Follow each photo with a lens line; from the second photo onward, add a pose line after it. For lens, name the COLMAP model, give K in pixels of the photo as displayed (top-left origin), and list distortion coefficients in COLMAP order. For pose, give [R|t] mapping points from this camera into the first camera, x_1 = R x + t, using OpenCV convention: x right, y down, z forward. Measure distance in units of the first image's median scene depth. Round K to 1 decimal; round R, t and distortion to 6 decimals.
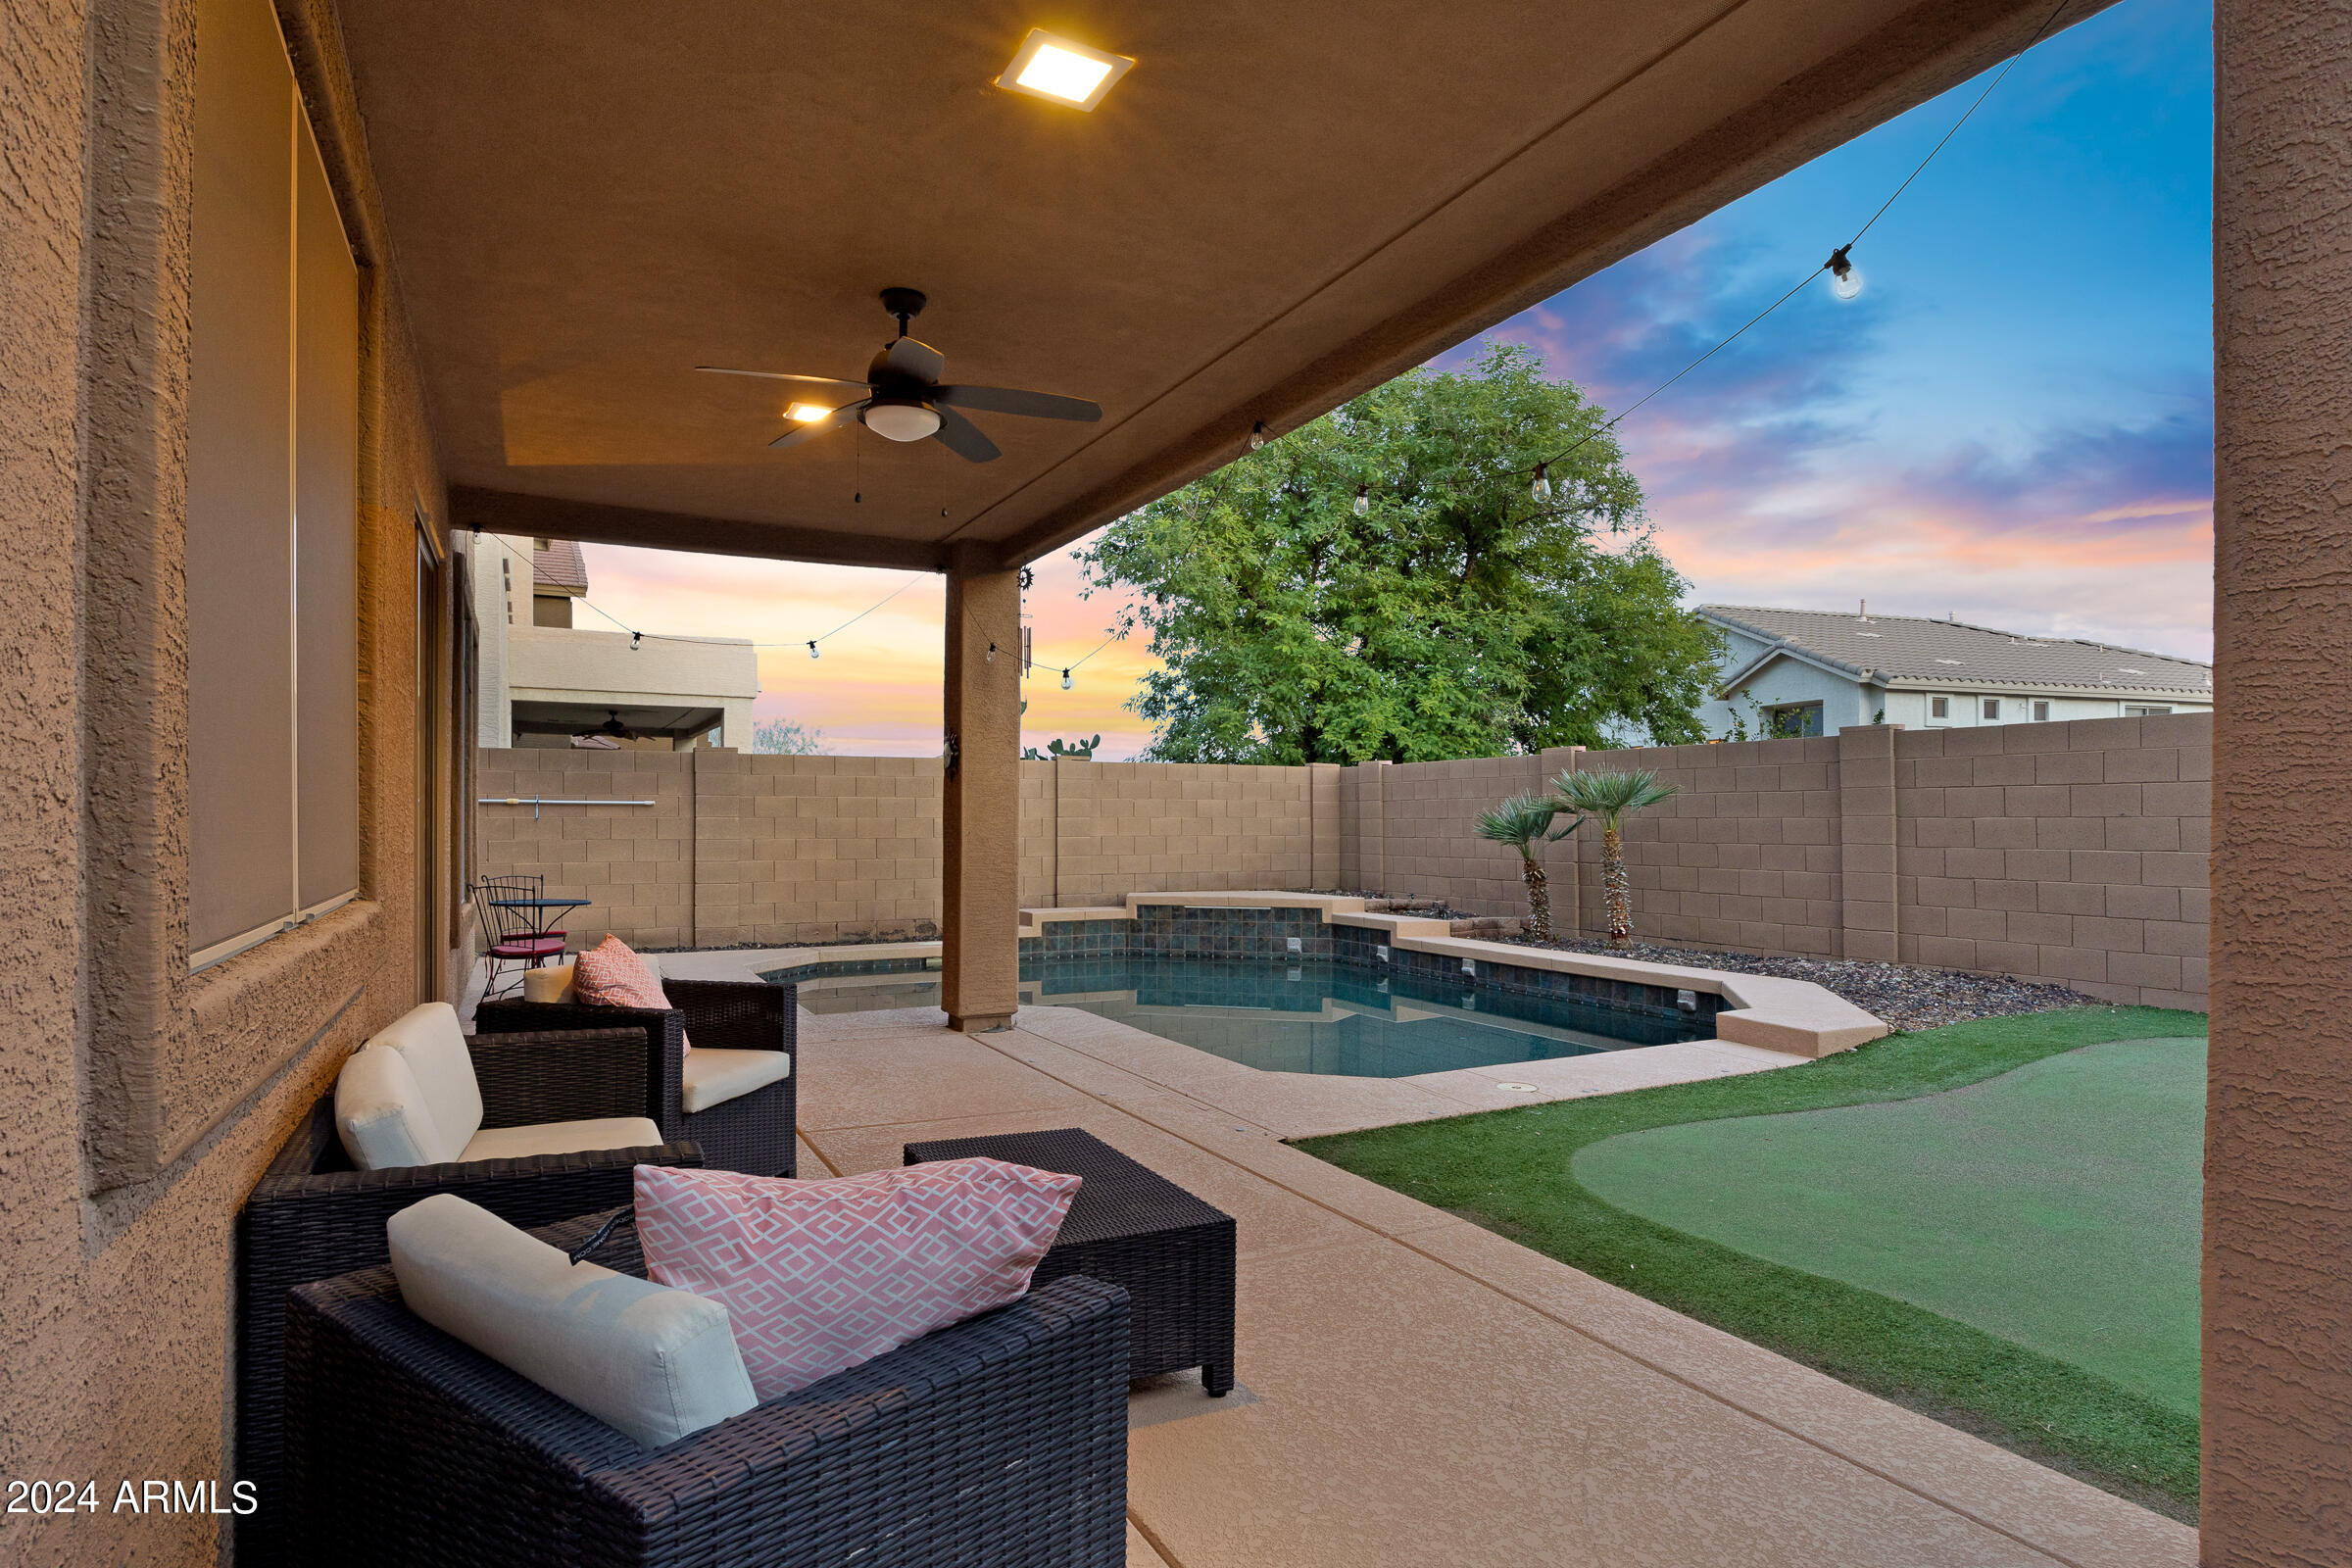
lens RADIAL K [[1239.5, 0, 1171.6], [0, 1239.5, 773.6], [0, 0, 1]] dist [-0.006567, -0.000342]
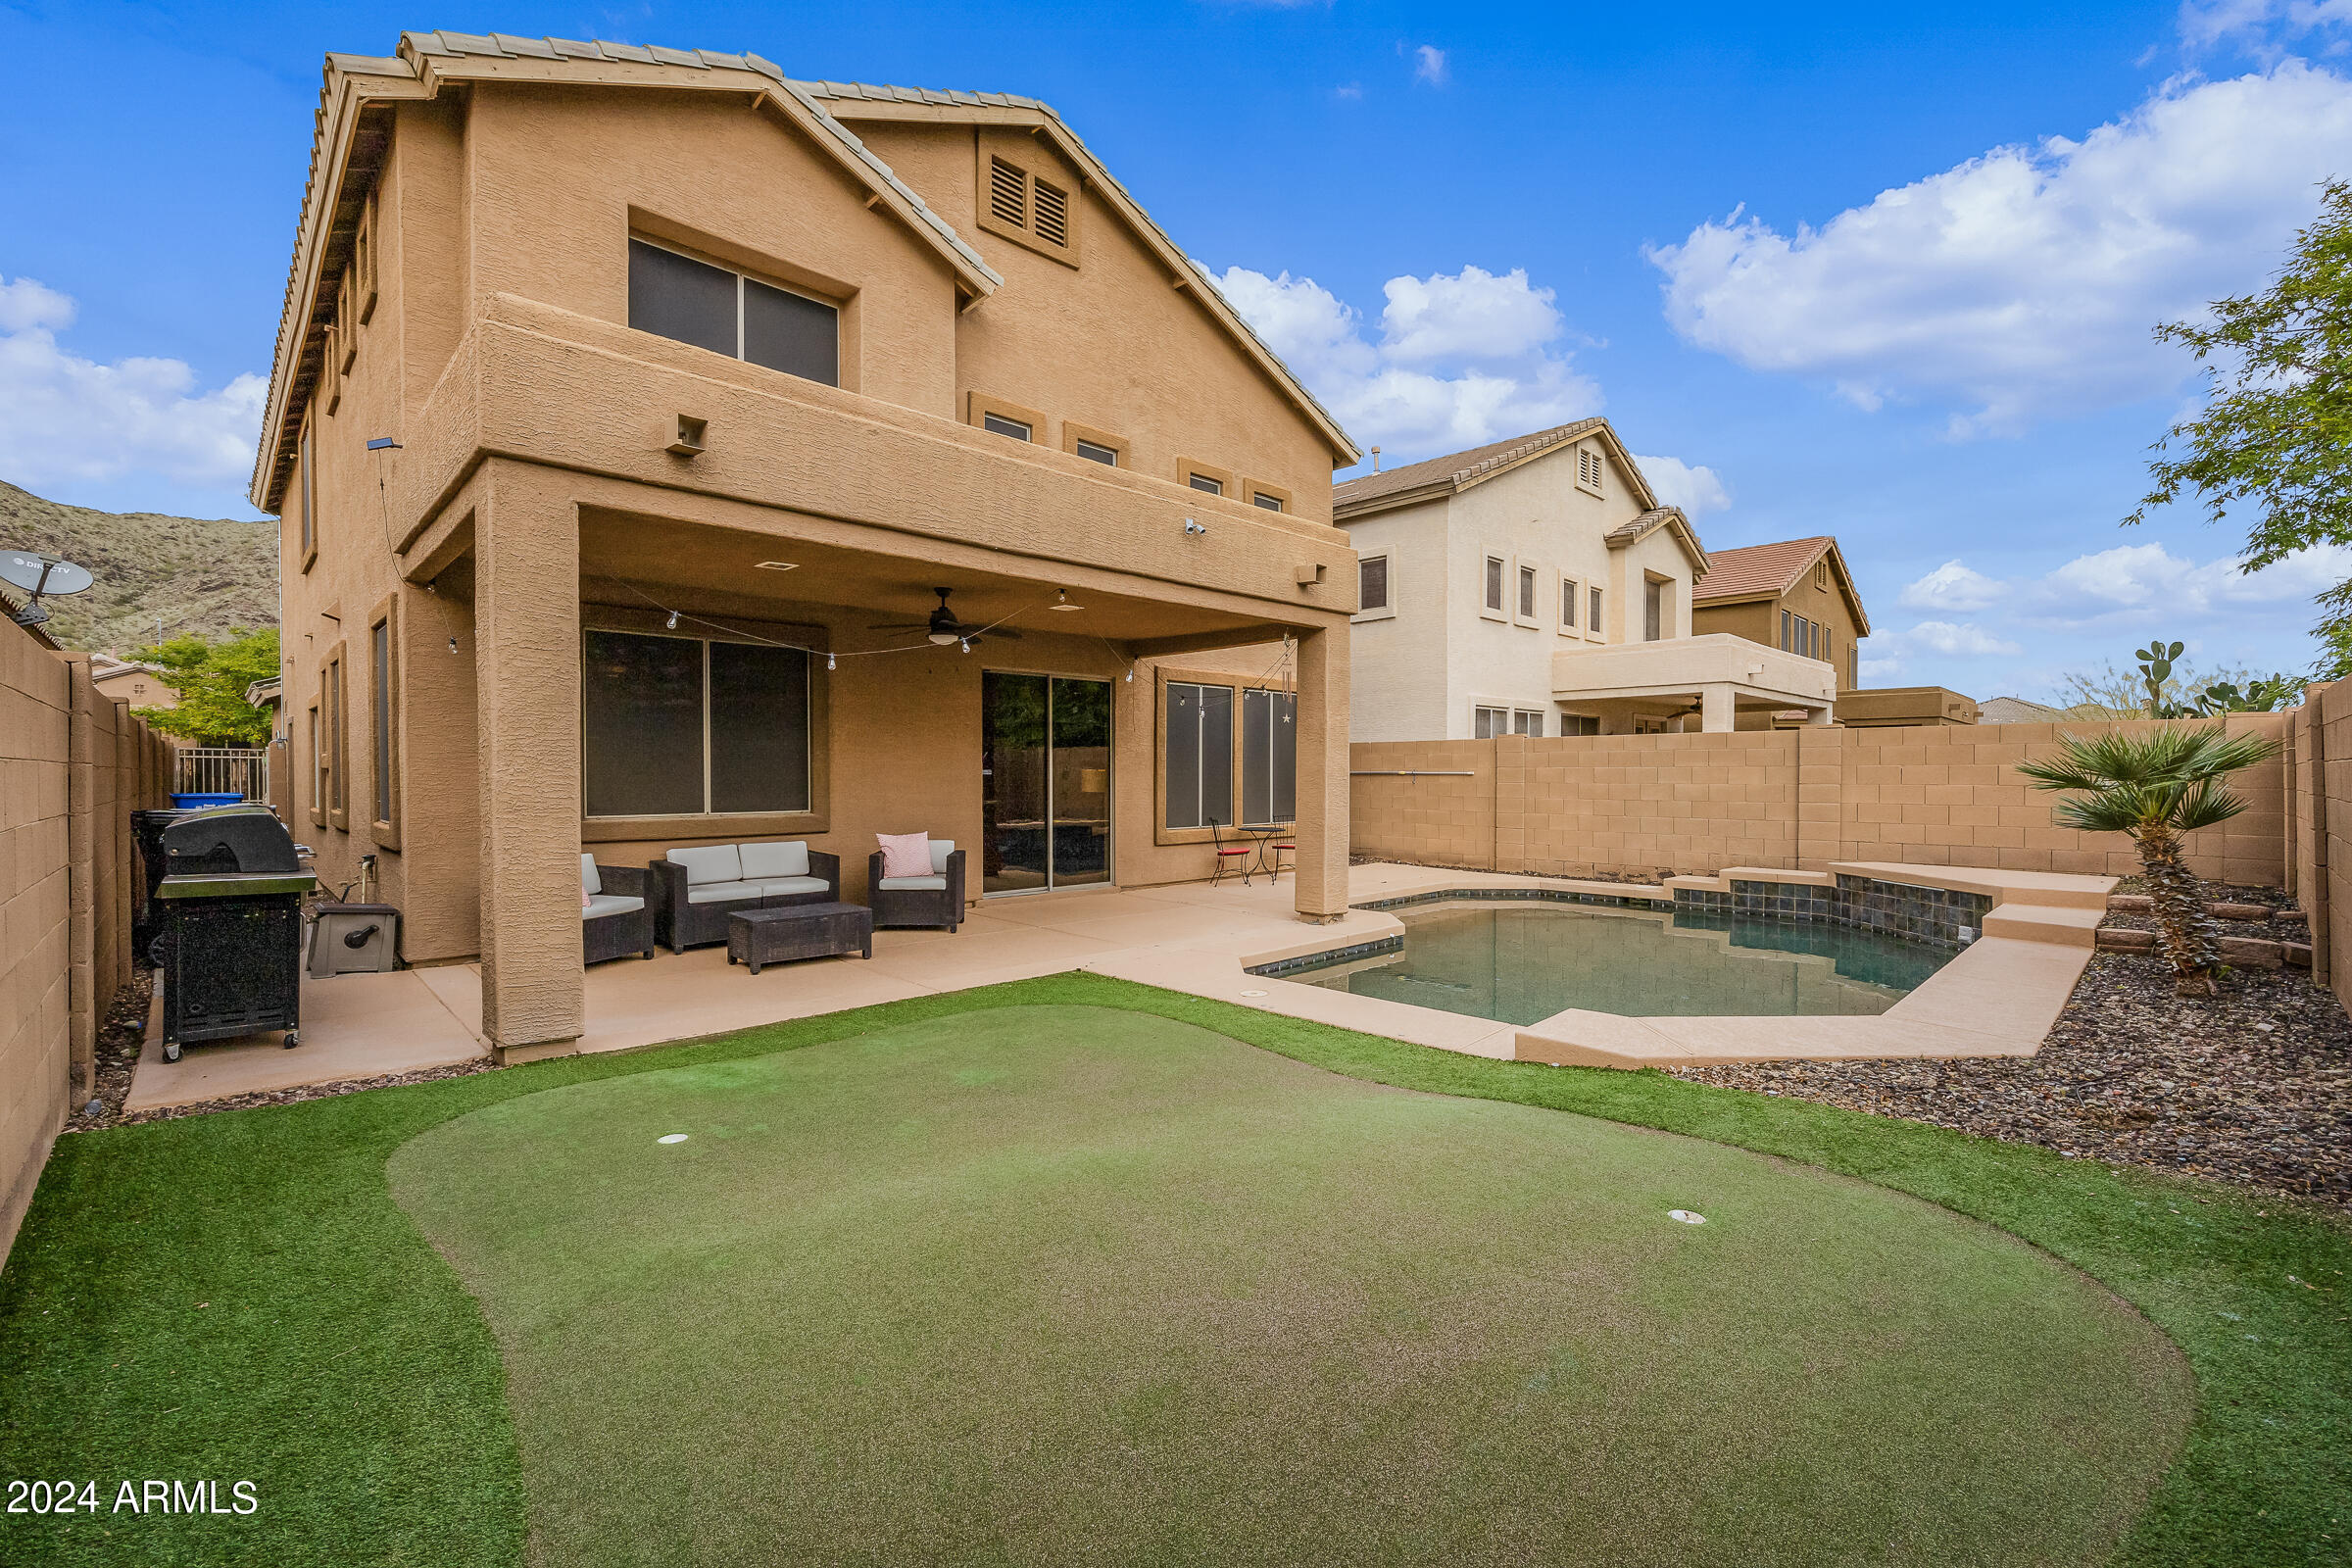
lens RADIAL K [[990.9, 0, 1176.0], [0, 990.9, 784.0], [0, 0, 1]] dist [0.000216, 0.000016]
pose [[0.290626, 0.008851, -0.956796, 0.591755], [0.034484, 0.999211, 0.019718, 0.000477], [0.956215, -0.038725, 0.290091, 0.272795]]
